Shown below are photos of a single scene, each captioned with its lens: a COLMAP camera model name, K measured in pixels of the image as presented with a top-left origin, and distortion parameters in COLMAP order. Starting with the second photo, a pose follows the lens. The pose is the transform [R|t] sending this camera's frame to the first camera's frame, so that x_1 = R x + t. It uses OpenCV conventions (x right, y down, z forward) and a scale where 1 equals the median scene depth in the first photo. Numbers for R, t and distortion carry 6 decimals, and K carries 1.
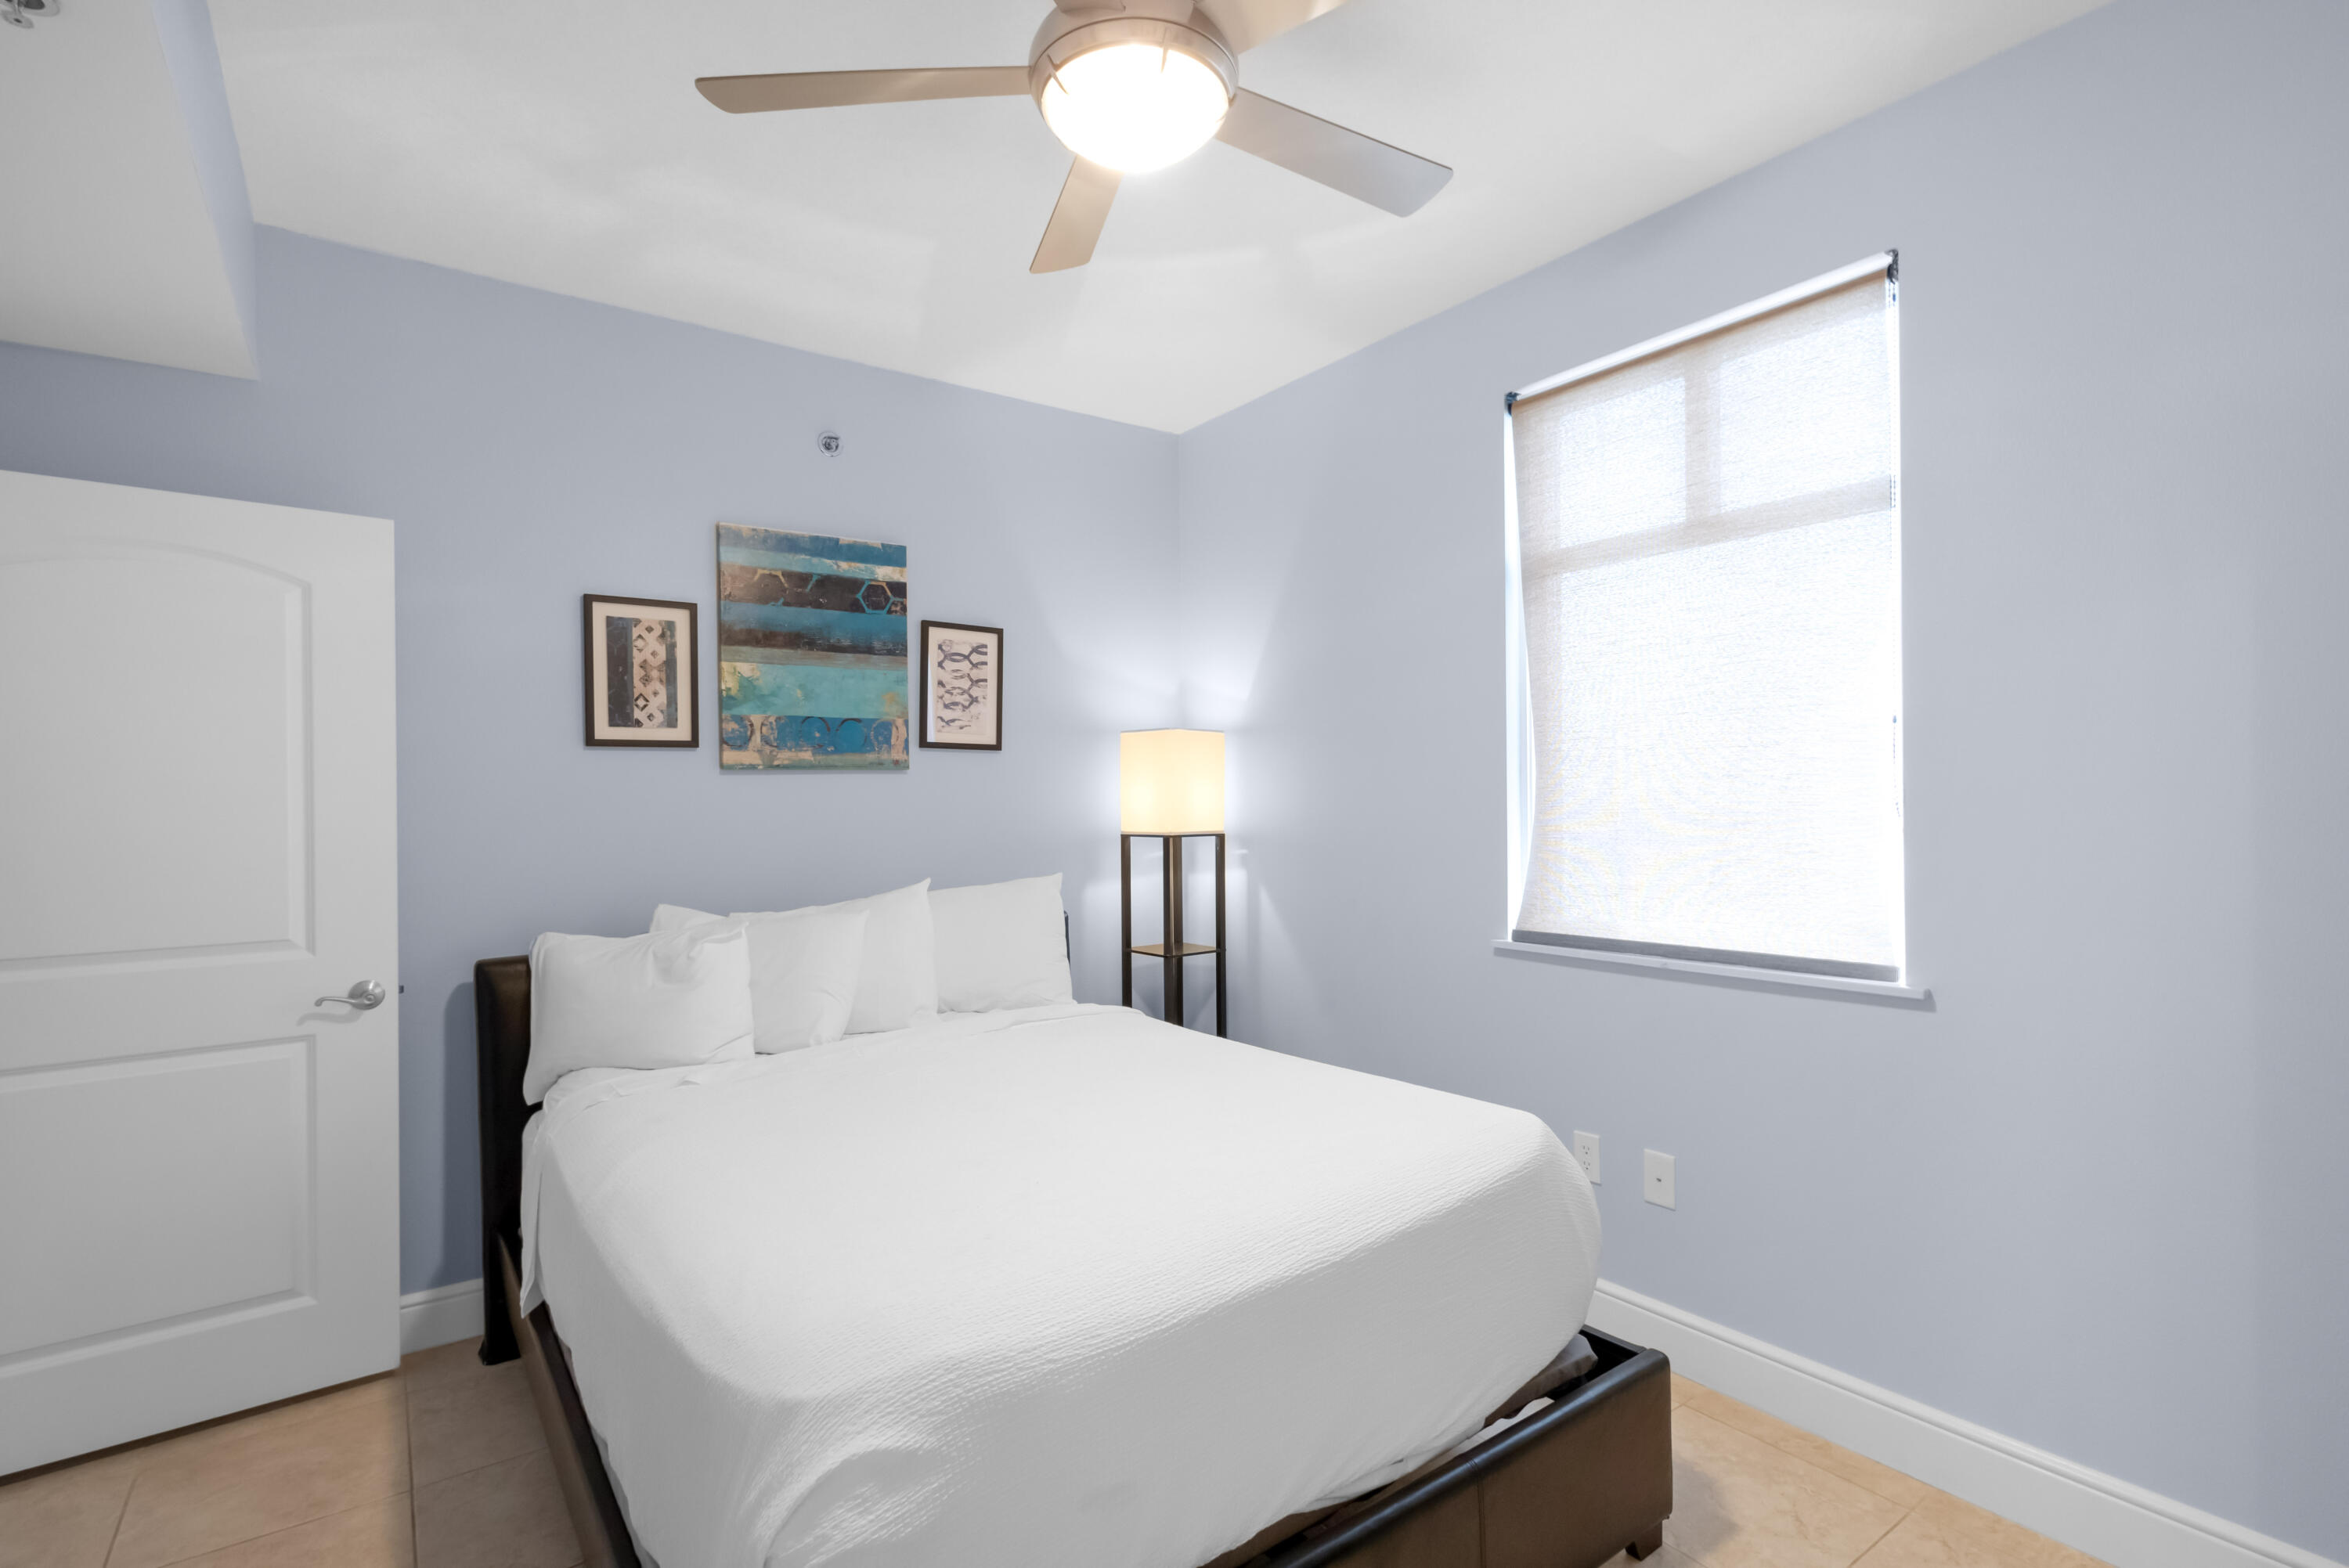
lens RADIAL K [[1124.7, 0, 1180.3], [0, 1124.7, 809.3], [0, 0, 1]] dist [0.001724, 0.000311]
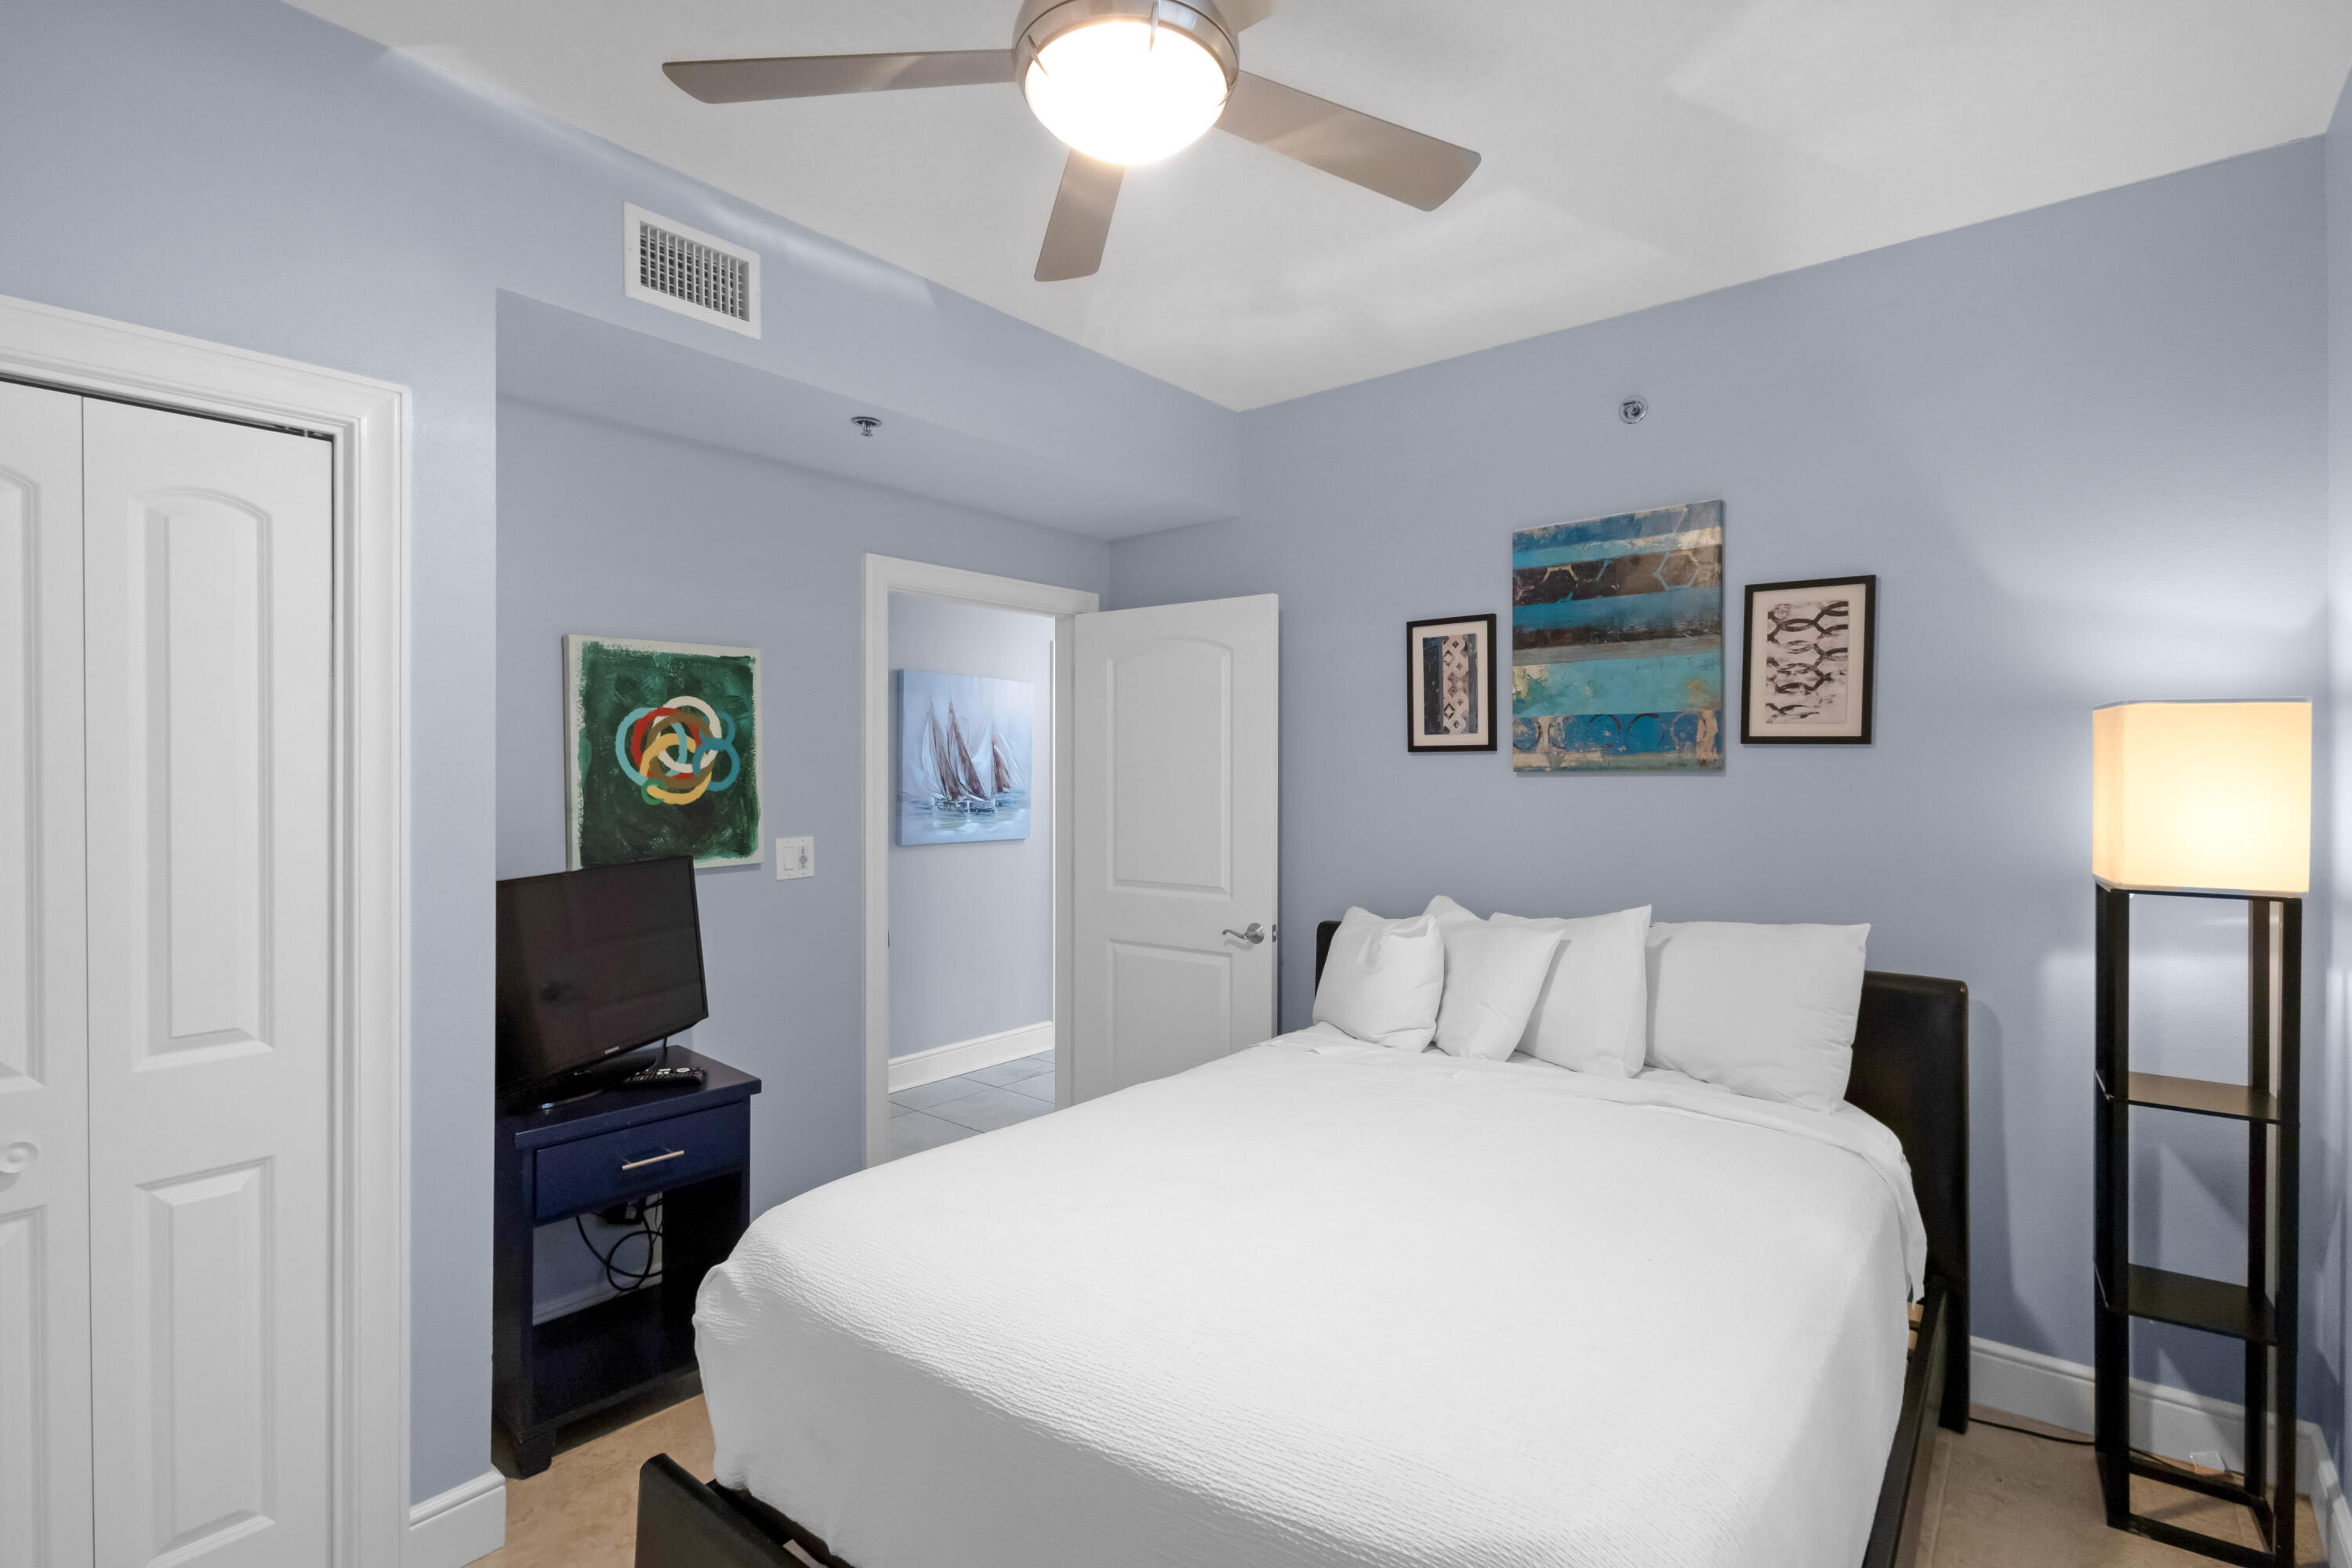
lens RADIAL K [[1088.3, 0, 1188.0], [0, 1088.3, 776.9], [0, 0, 1]] dist [-0.001045, -0.000421]
pose [[0.253425, 0.016689, -0.967211, 0.459329], [-0.013988, 0.999810, 0.013586, -0.039015], [0.967254, 0.010086, 0.253610, 0.449956]]
